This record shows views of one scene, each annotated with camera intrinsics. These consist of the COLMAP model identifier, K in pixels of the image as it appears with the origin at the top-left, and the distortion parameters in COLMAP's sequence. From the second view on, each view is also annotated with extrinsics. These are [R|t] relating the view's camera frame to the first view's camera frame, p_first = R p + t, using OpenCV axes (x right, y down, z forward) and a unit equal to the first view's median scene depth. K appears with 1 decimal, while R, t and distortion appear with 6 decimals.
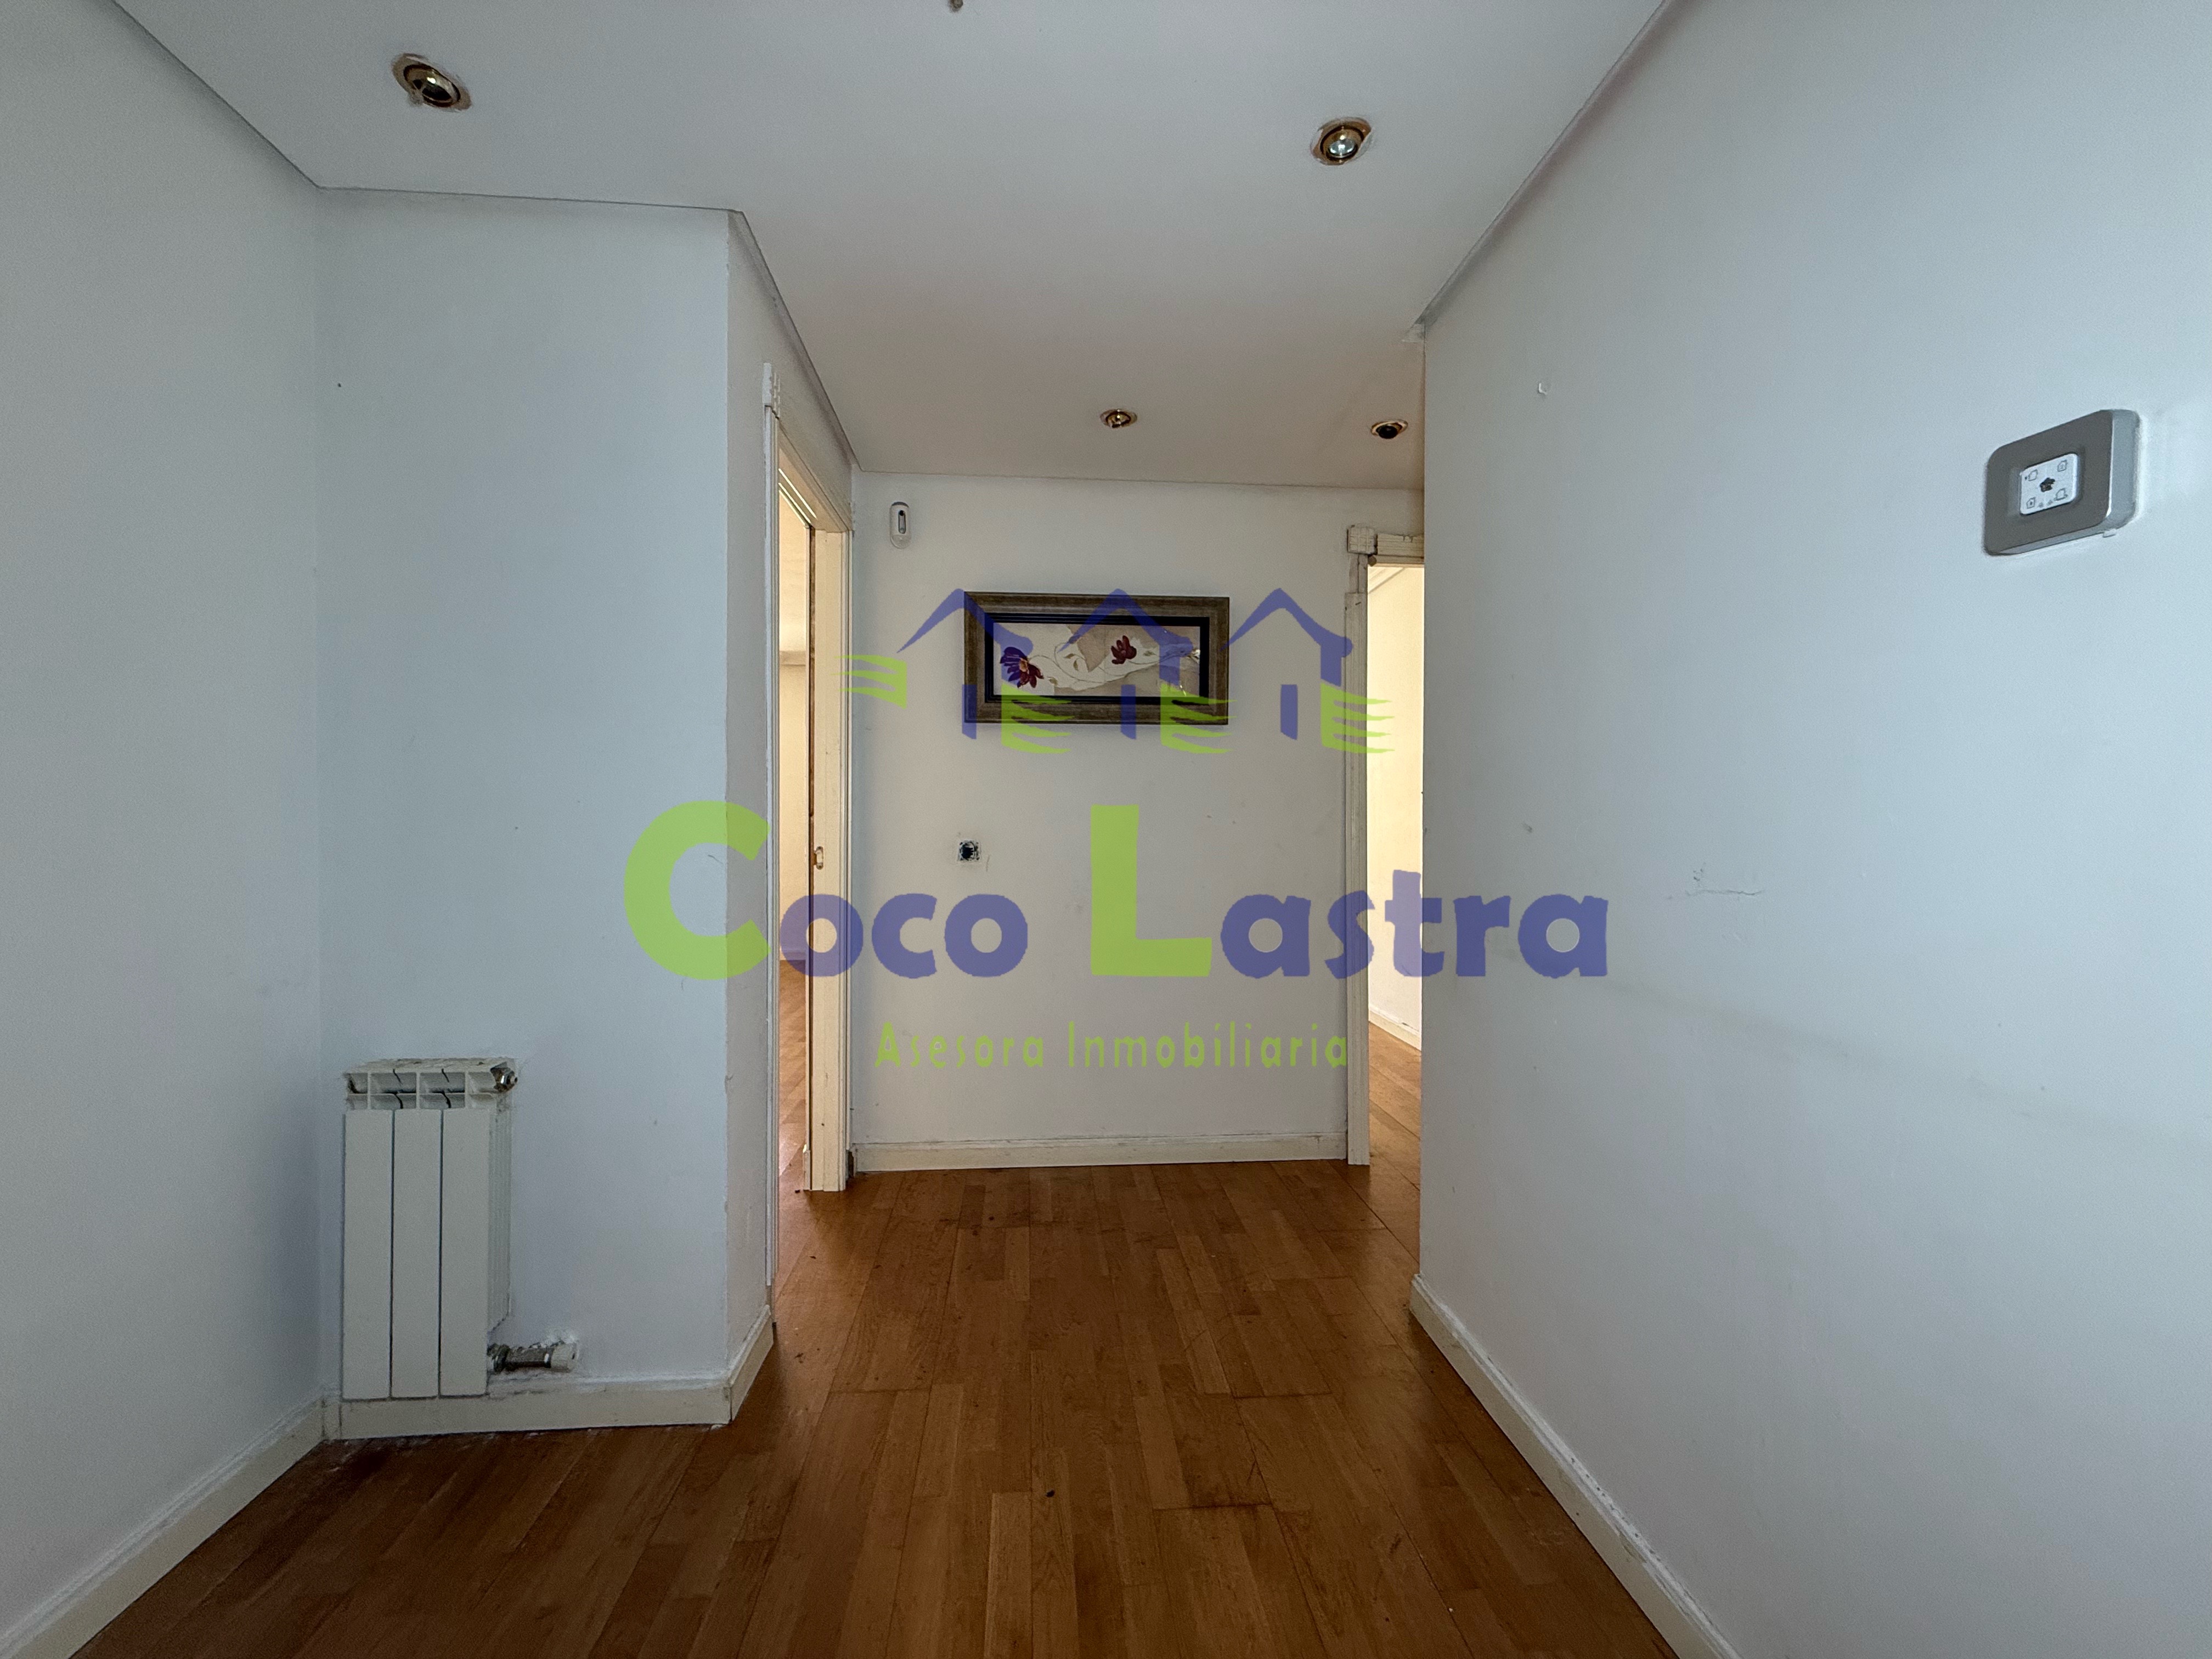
lens RADIAL K [[881.5, 0, 1096.2], [0, 881.5, 830.5], [0, 0, 1]] dist [0.000550, 0.000285]
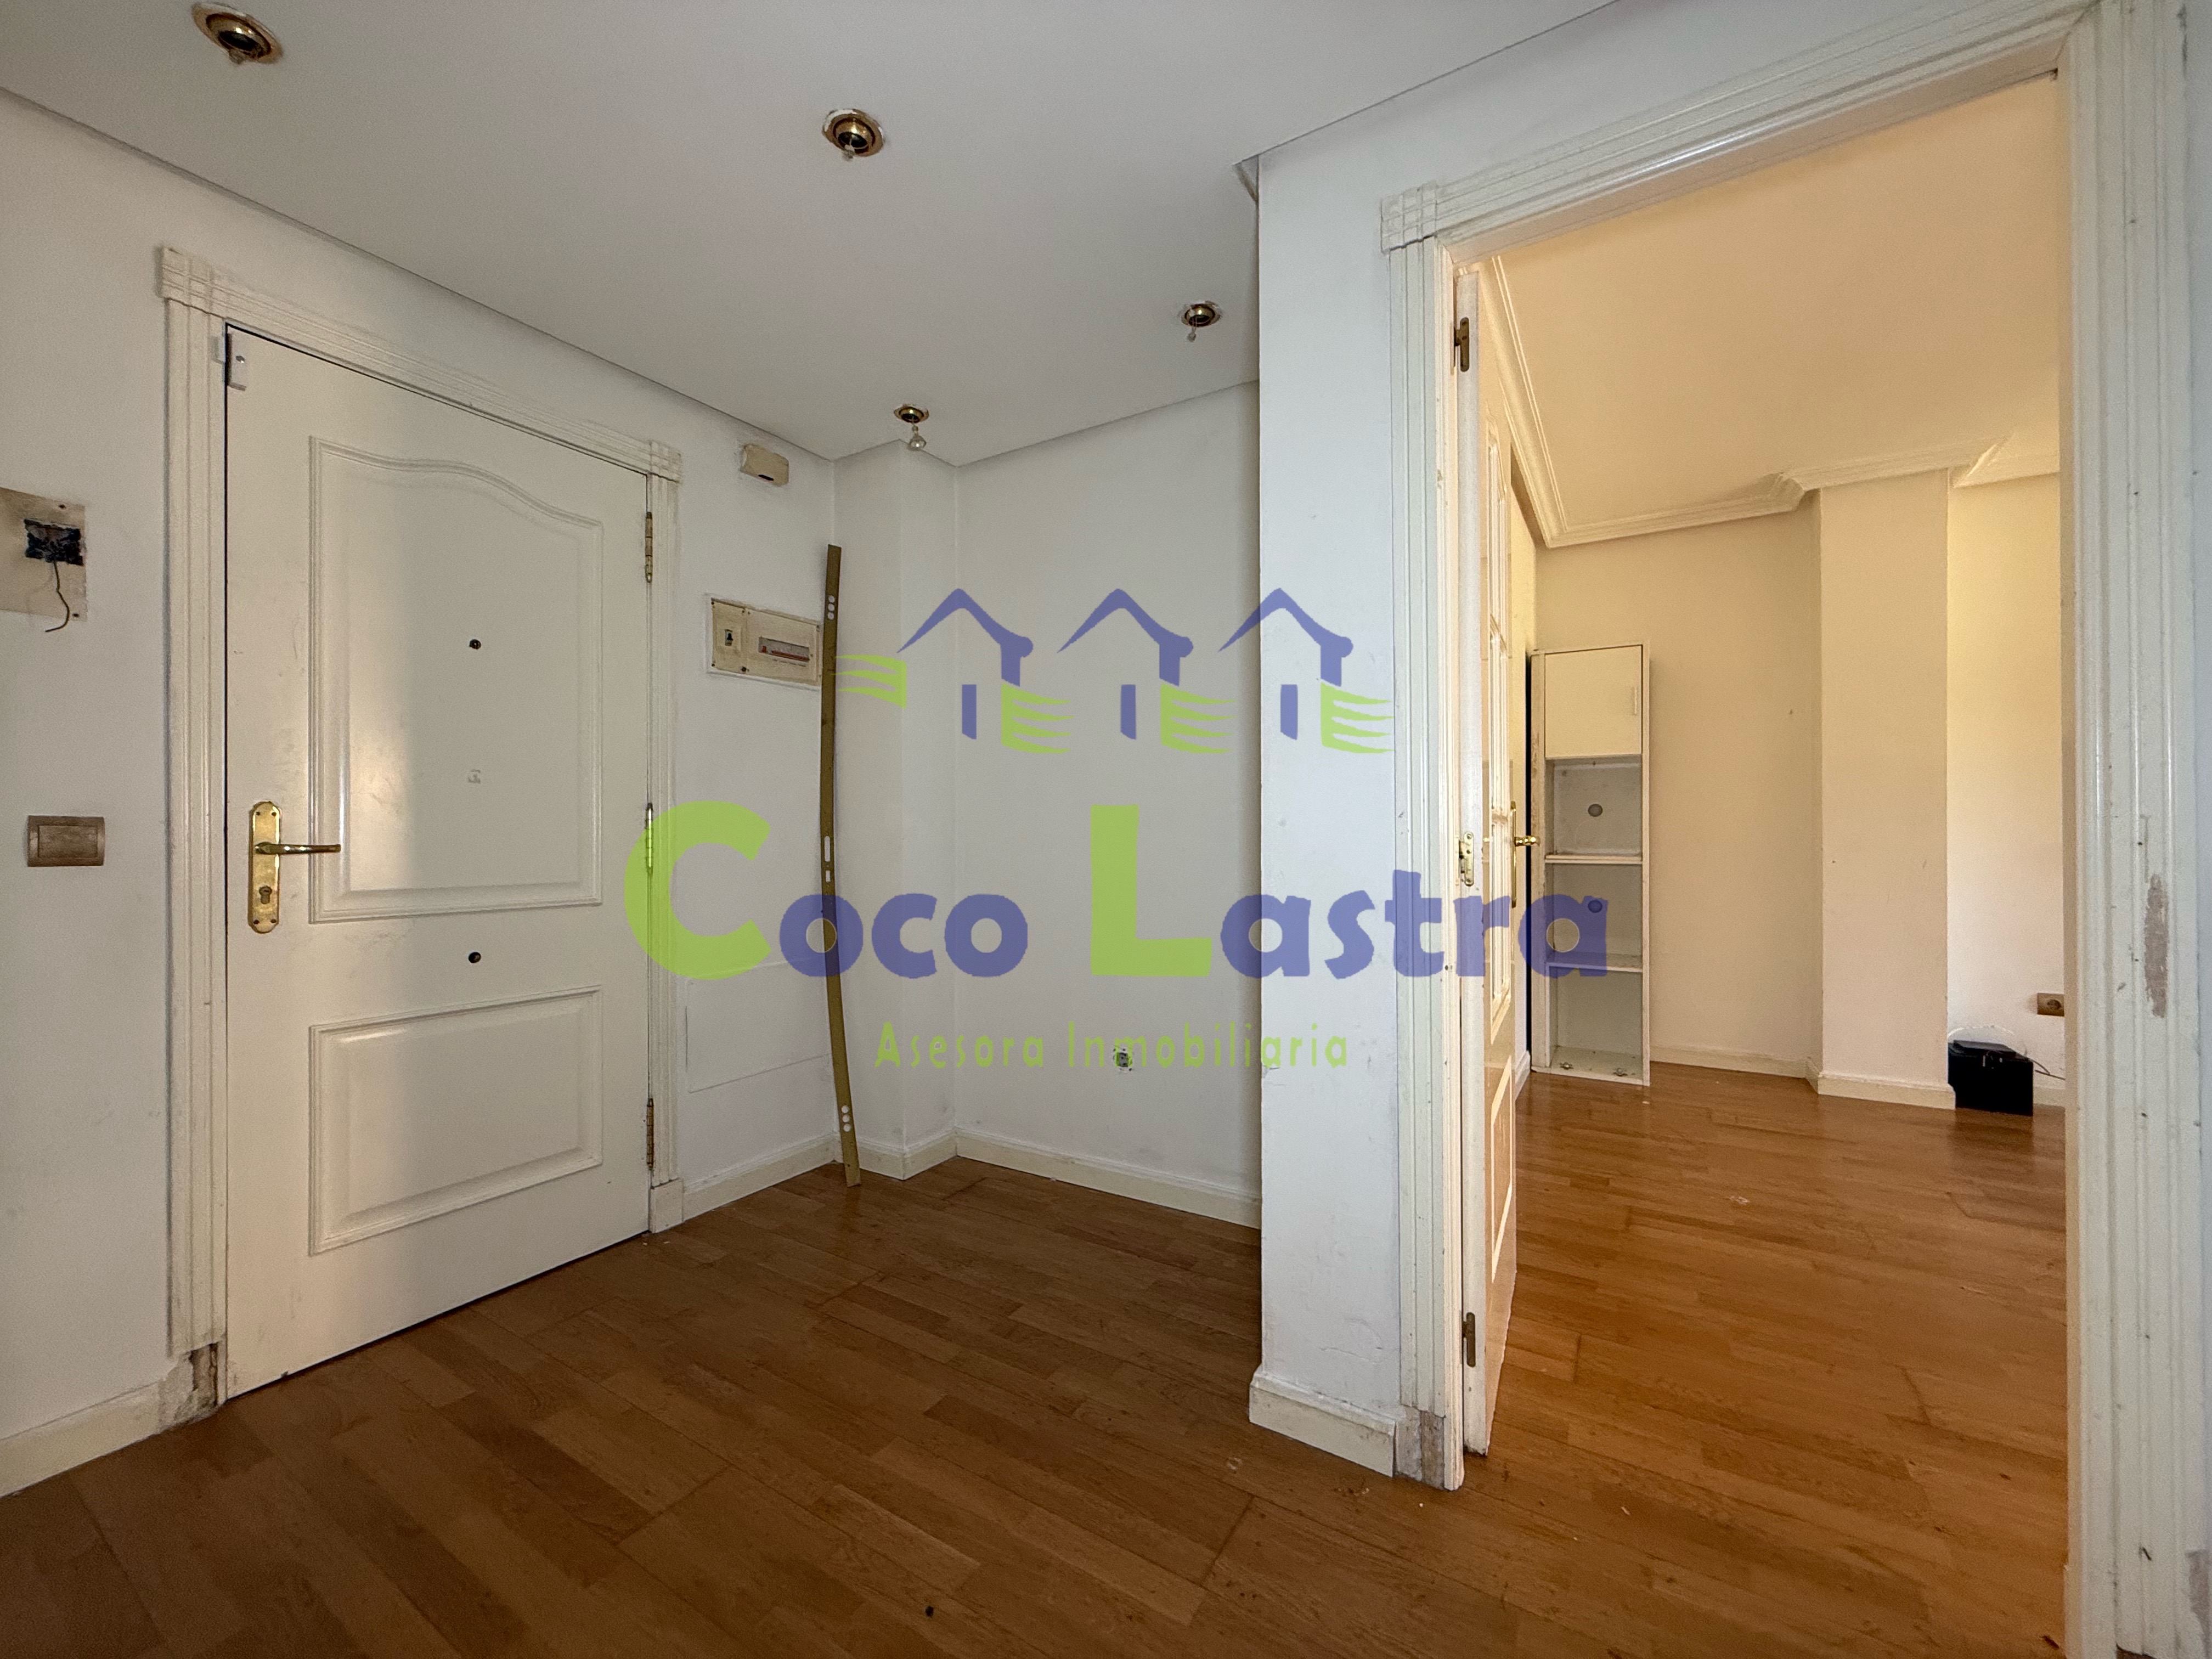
lens RADIAL K [[881.5, 0, 1096.2], [0, 881.5, 830.5], [0, 0, 1]] dist [0.000550, 0.000285]
pose [[-0.595801, -0.016103, -0.802971, 0.533709], [-0.012401, 0.999864, -0.010850, 0.033656], [0.803036, 0.003493, -0.595920, 1.631738]]
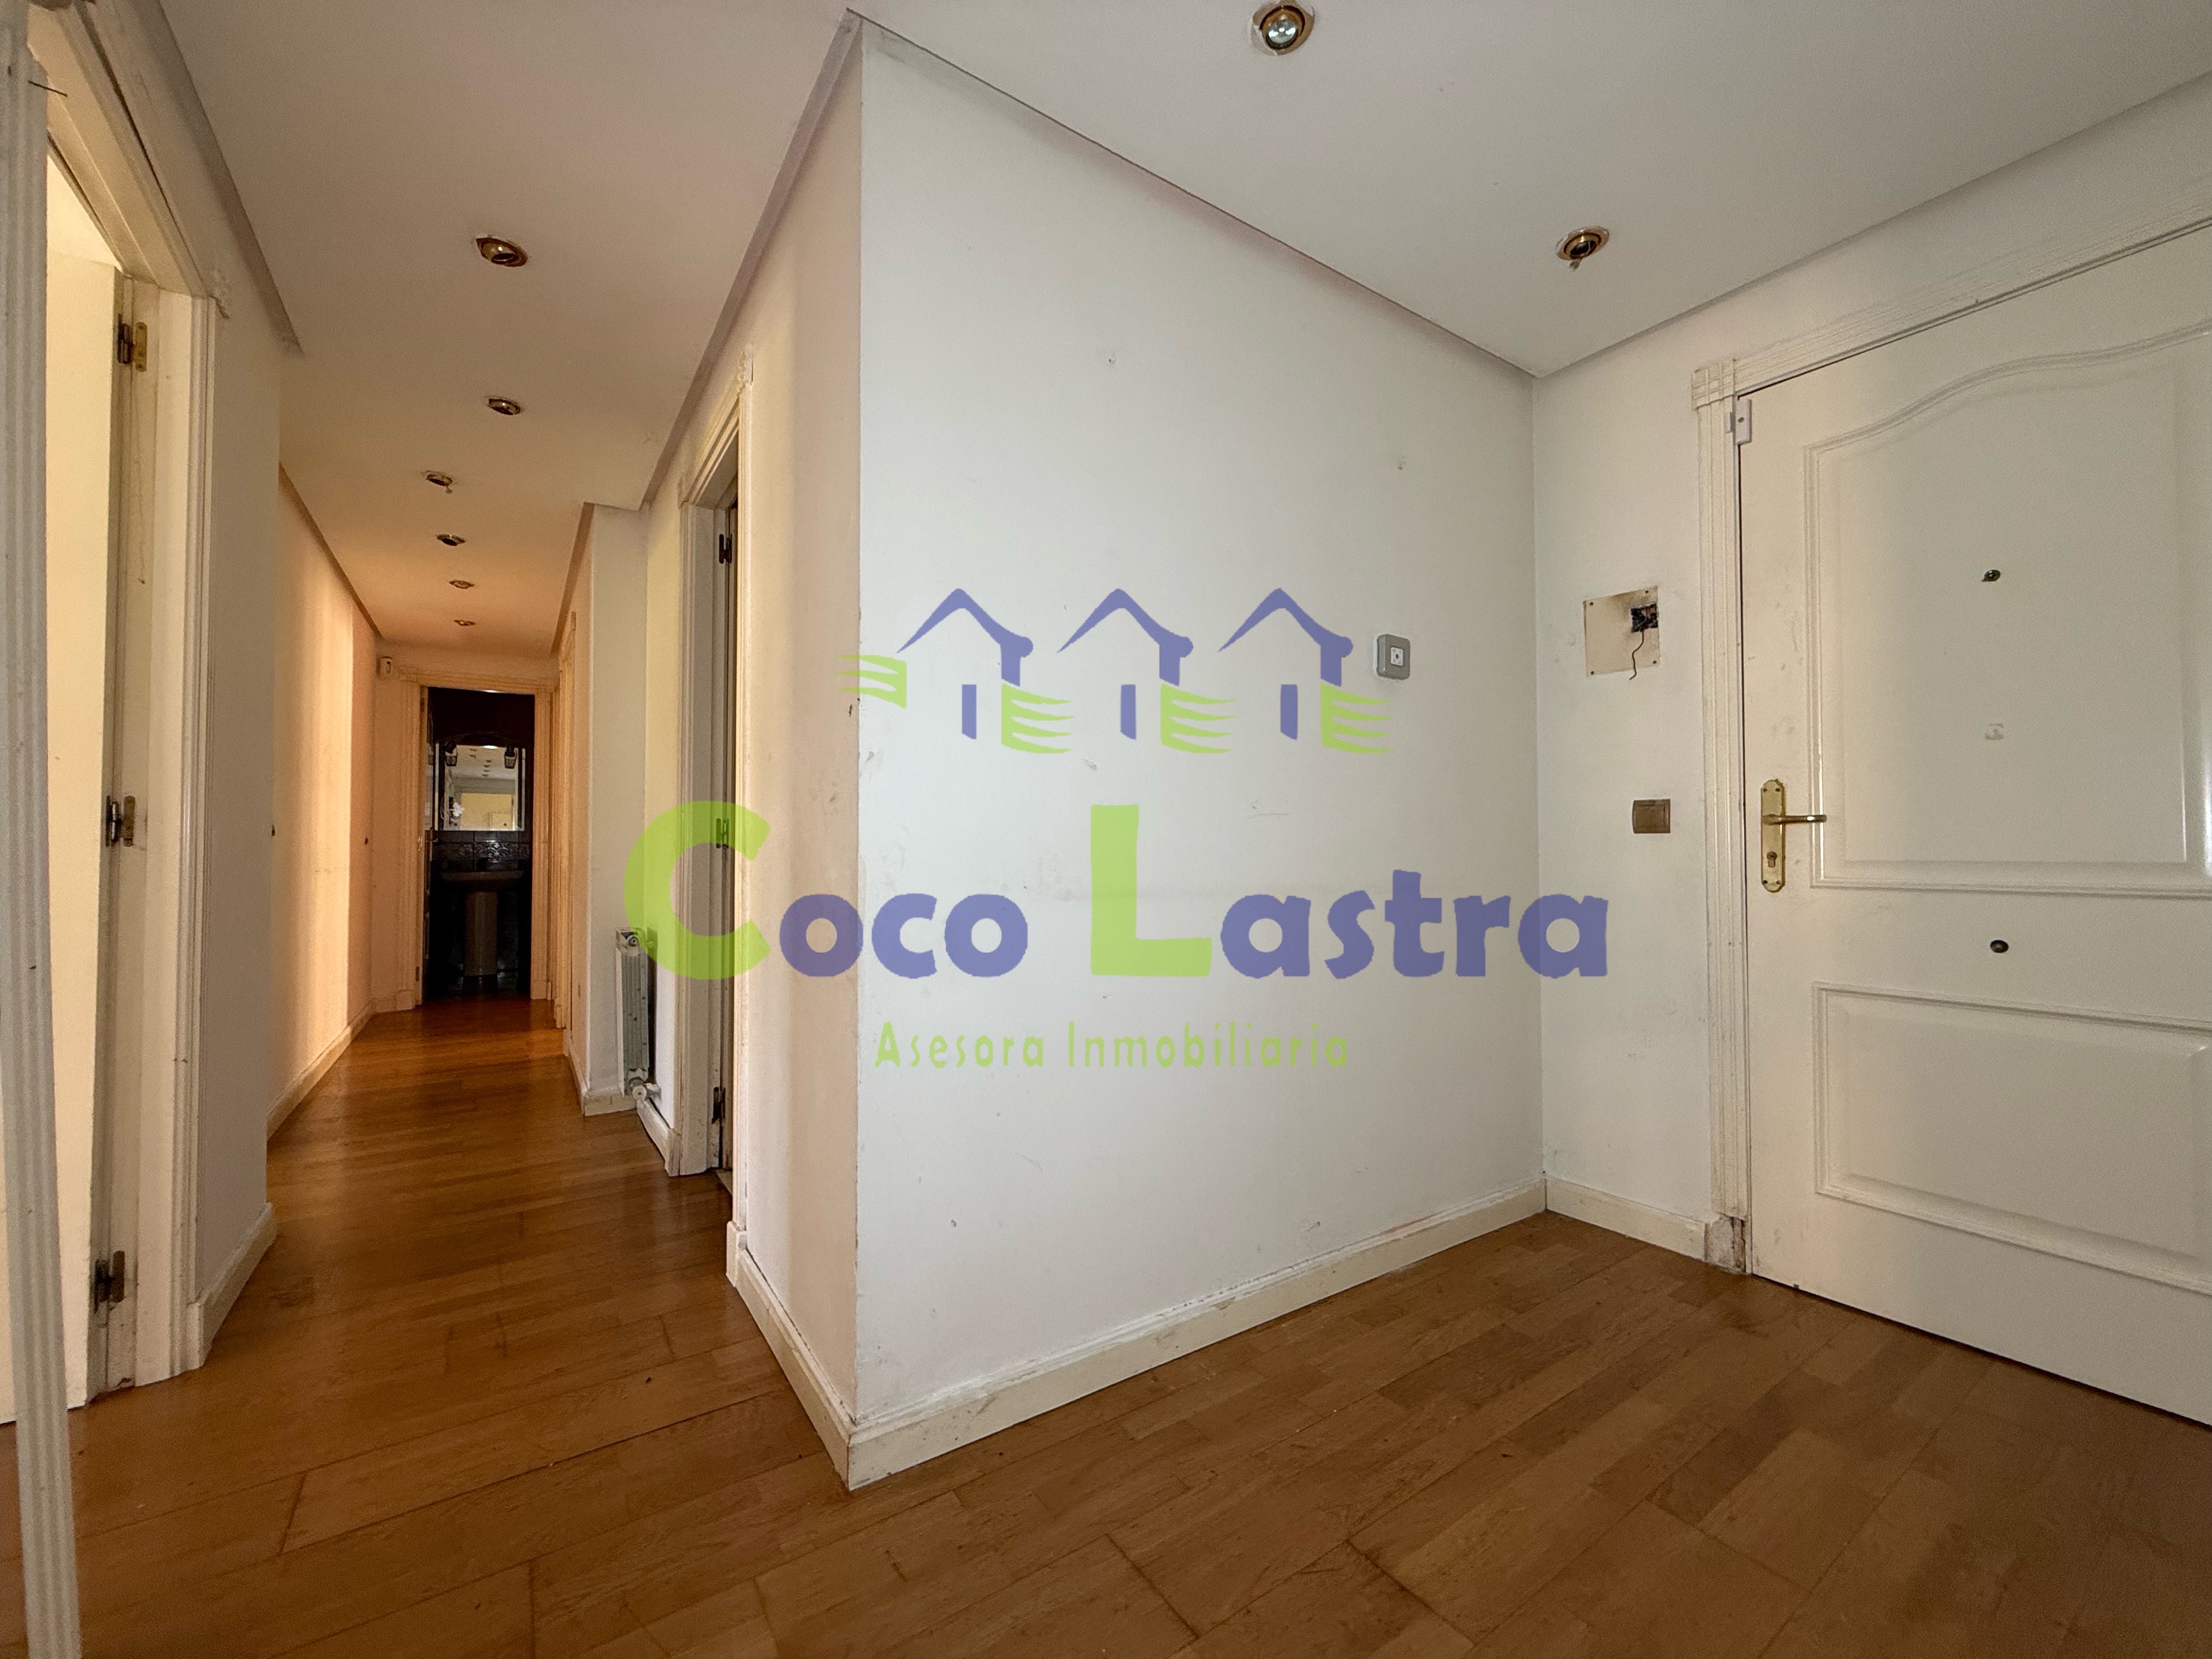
lens RADIAL K [[881.5, 0, 1096.2], [0, 881.5, 830.5], [0, 0, 1]] dist [0.000550, 0.000285]
pose [[-0.490919, 0.006053, 0.871184, -0.428975], [-0.000537, 0.999974, -0.007250, 0.085179], [-0.871205, -0.004027, -0.490902, 1.635269]]
